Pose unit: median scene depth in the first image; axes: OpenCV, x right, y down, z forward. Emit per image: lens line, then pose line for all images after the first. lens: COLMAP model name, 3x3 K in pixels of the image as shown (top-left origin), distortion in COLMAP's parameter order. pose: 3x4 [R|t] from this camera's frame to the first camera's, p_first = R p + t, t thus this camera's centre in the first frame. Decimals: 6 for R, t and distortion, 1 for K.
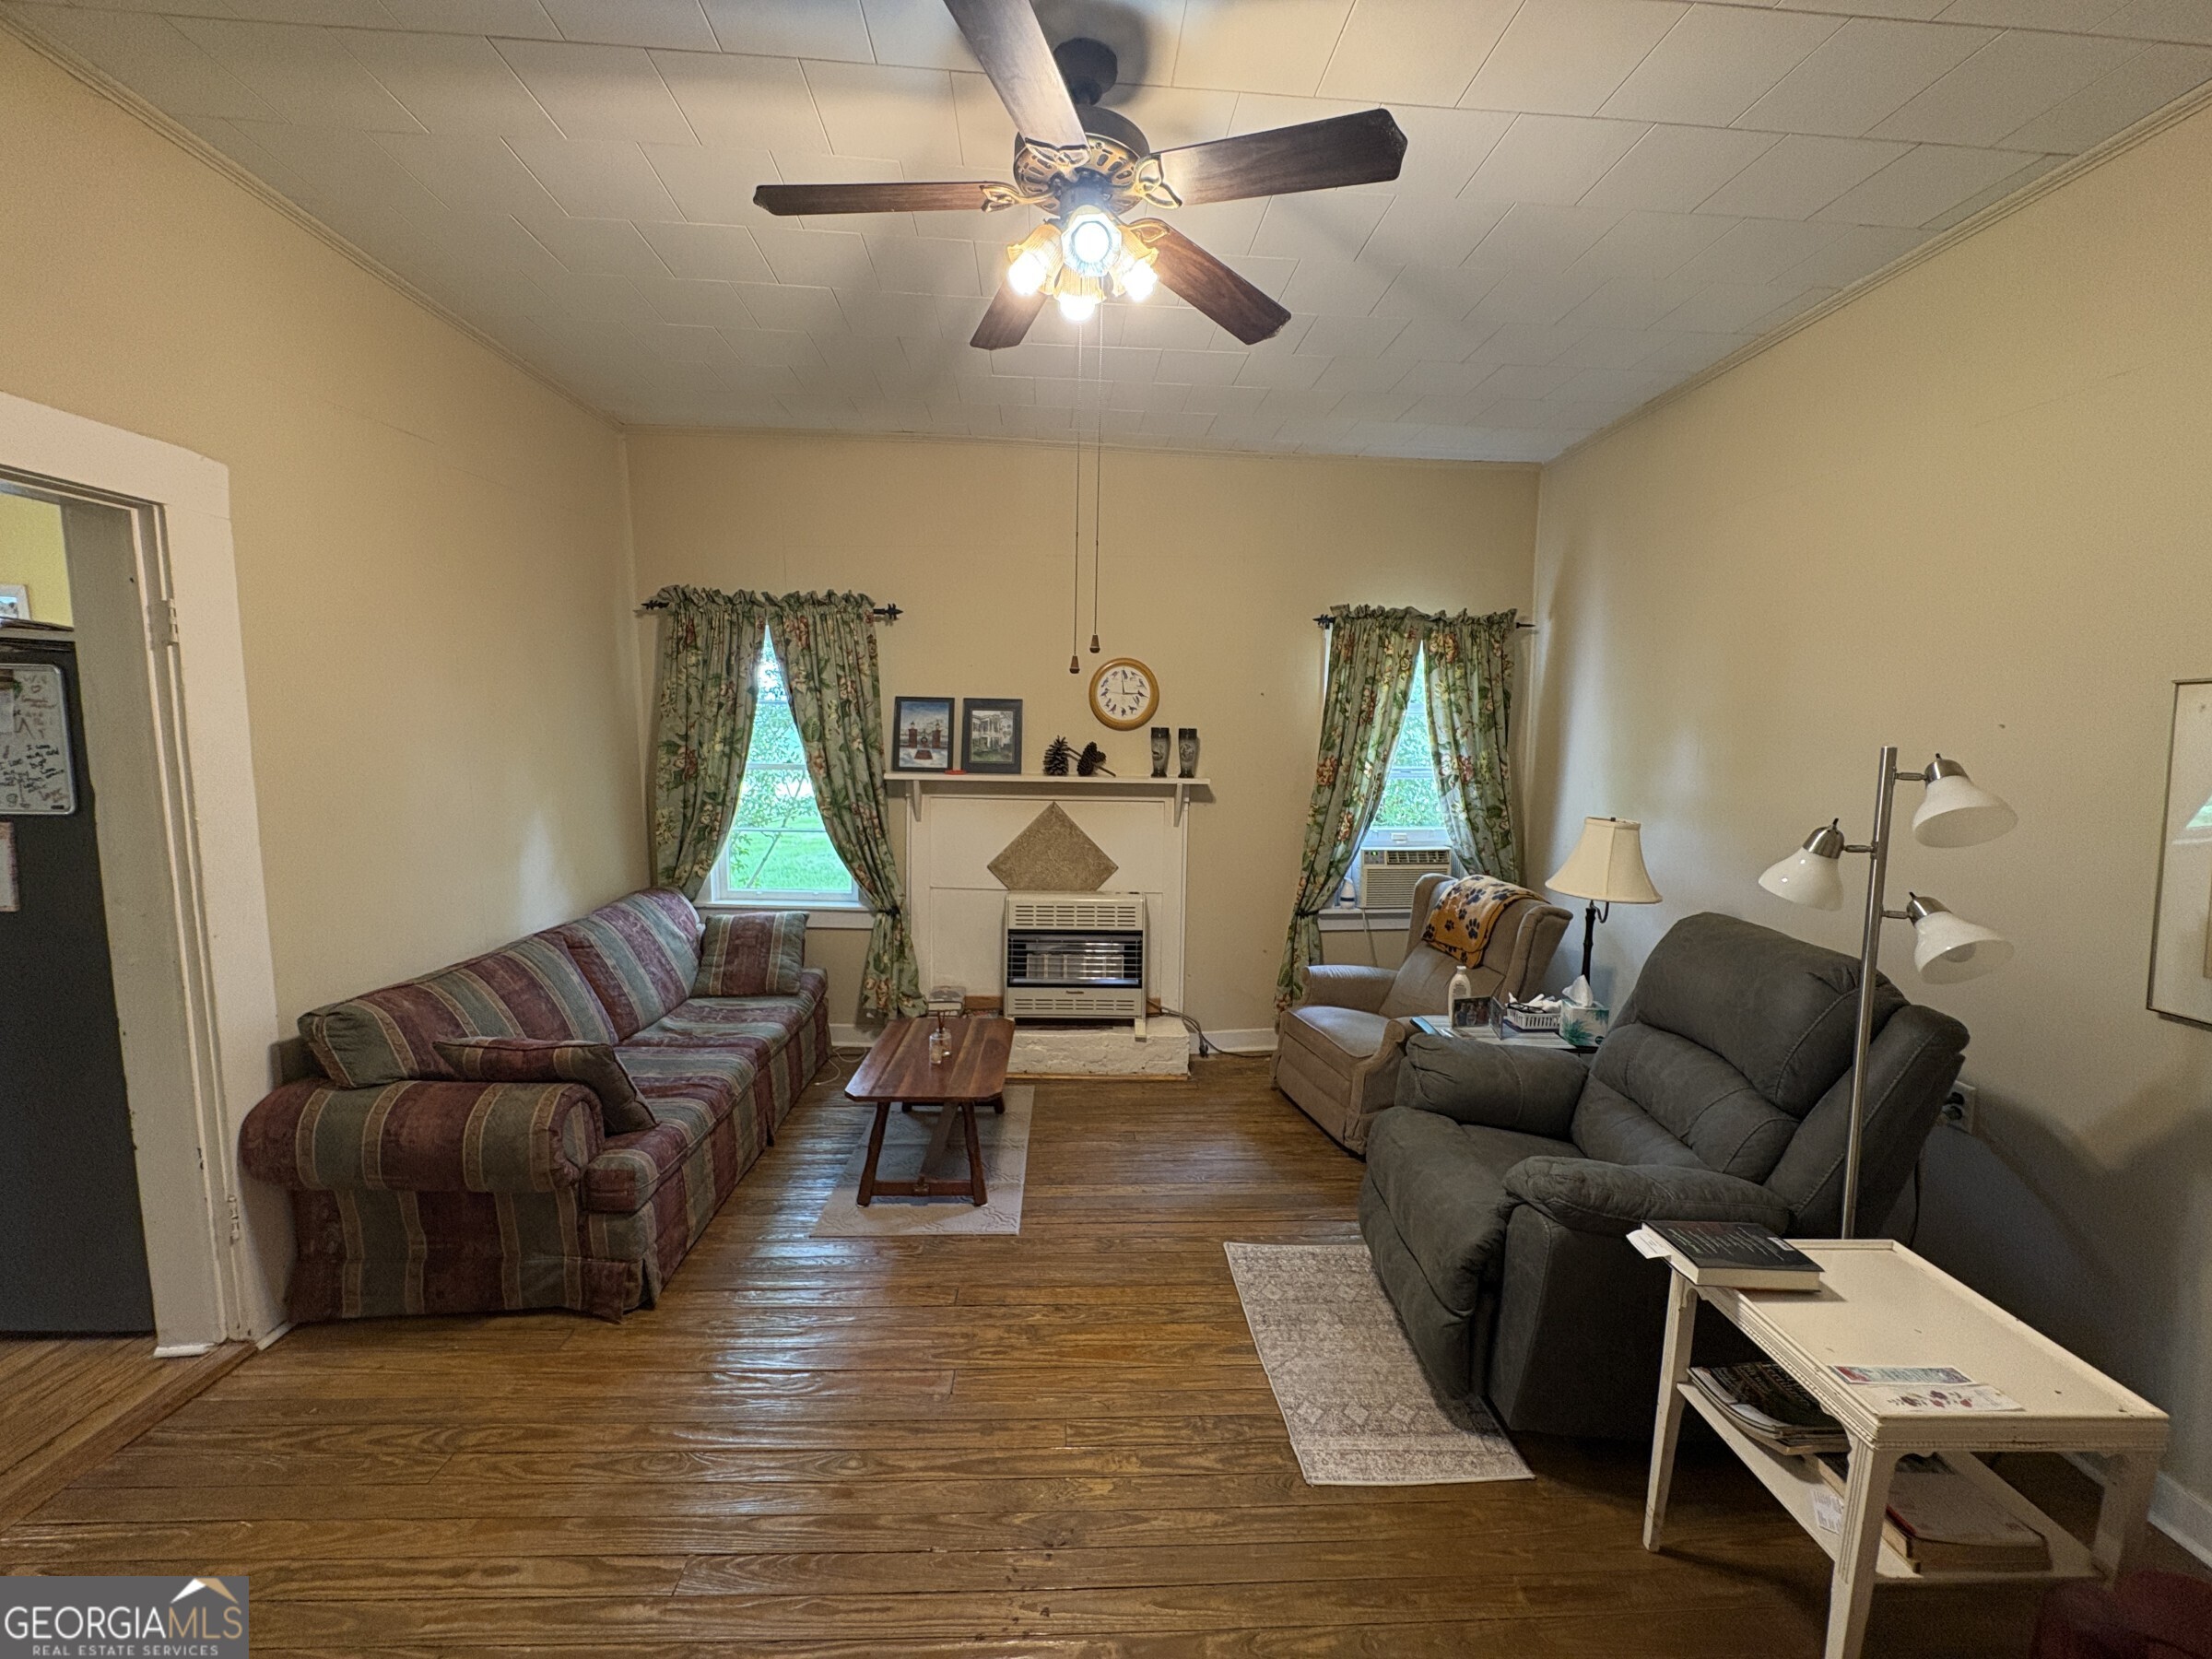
lens RADIAL K [[886.0, 0, 1106.0], [0, 886.0, 829.5], [0, 0, 1]] dist [-0.000572, 0.000151]
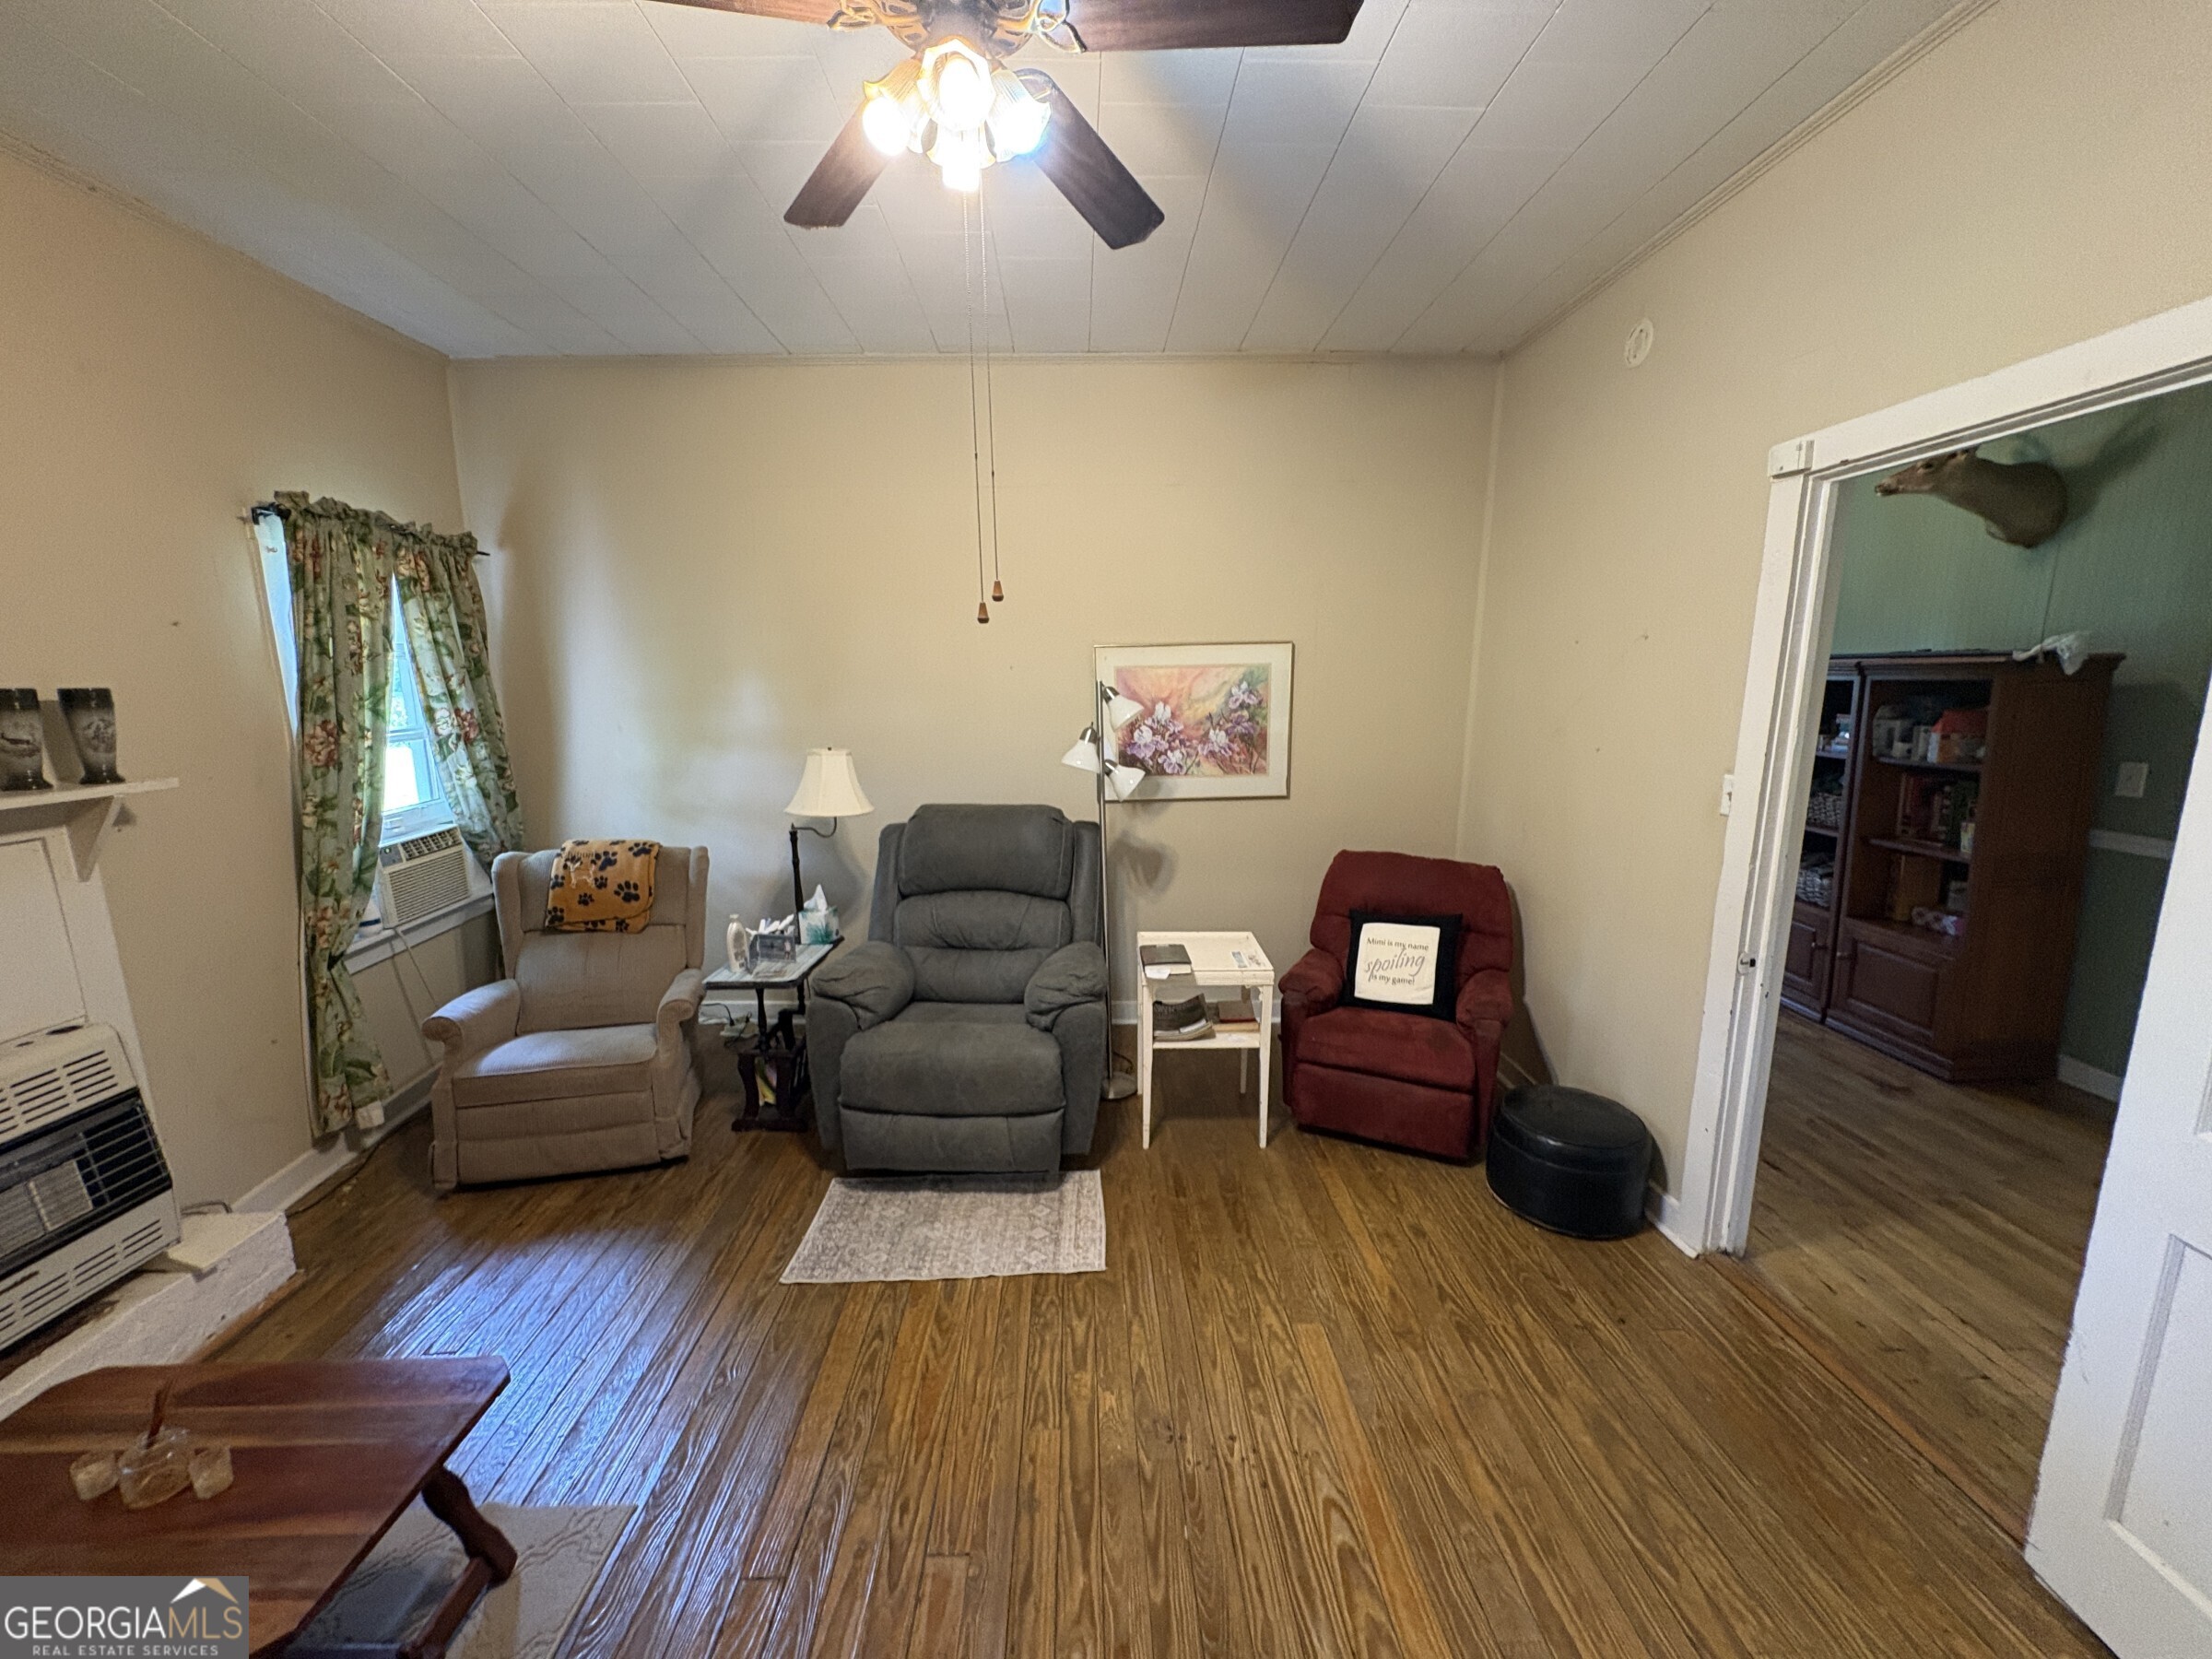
lens RADIAL K [[886.0, 0, 1106.0], [0, 886.0, 829.5], [0, 0, 1]] dist [-0.000572, 0.000151]
pose [[0.021378, -0.195037, 0.980563, -0.412680], [0.122047, 0.973961, 0.191063, -0.059493], [-0.992294, 0.115591, 0.044625, 0.393131]]
